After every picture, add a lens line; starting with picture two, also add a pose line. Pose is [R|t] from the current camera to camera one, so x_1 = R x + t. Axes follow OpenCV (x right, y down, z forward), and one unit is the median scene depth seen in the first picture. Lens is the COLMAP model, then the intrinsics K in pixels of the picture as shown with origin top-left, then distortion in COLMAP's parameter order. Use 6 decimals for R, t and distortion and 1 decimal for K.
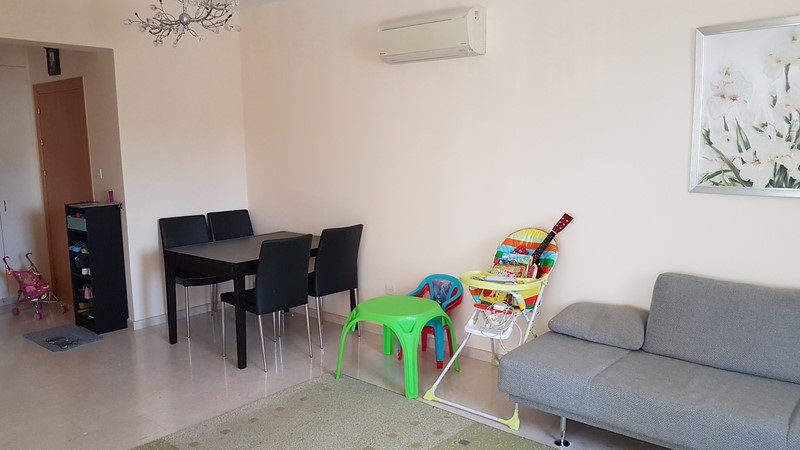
lens RADIAL K [[624.2, 0, 399.4], [0, 624.2, 227.6], [0, 0, 1]] dist [0.017641, -0.011420]
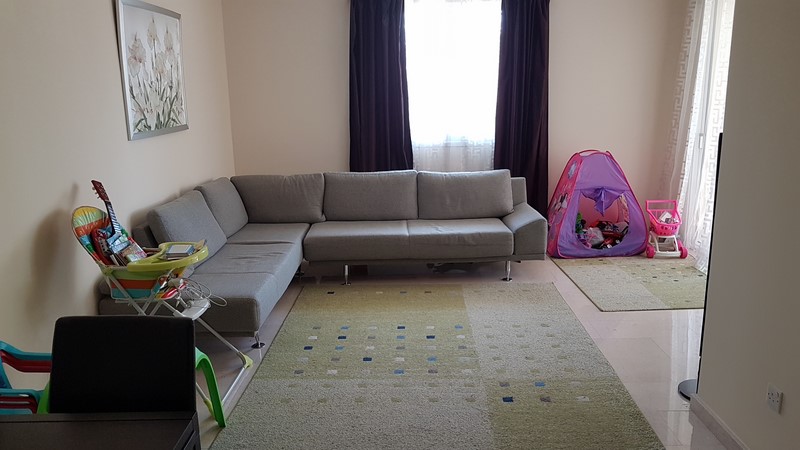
lens RADIAL K [[624.2, 0, 399.4], [0, 624.2, 224.3], [0, 0, 1]] dist [0.017641, -0.011420]
pose [[-0.620696, -0.155655, 0.768445, -0.554776], [0.130193, 0.946027, 0.296786, -0.139225], [-0.773166, 0.284260, -0.566931, 0.972268]]
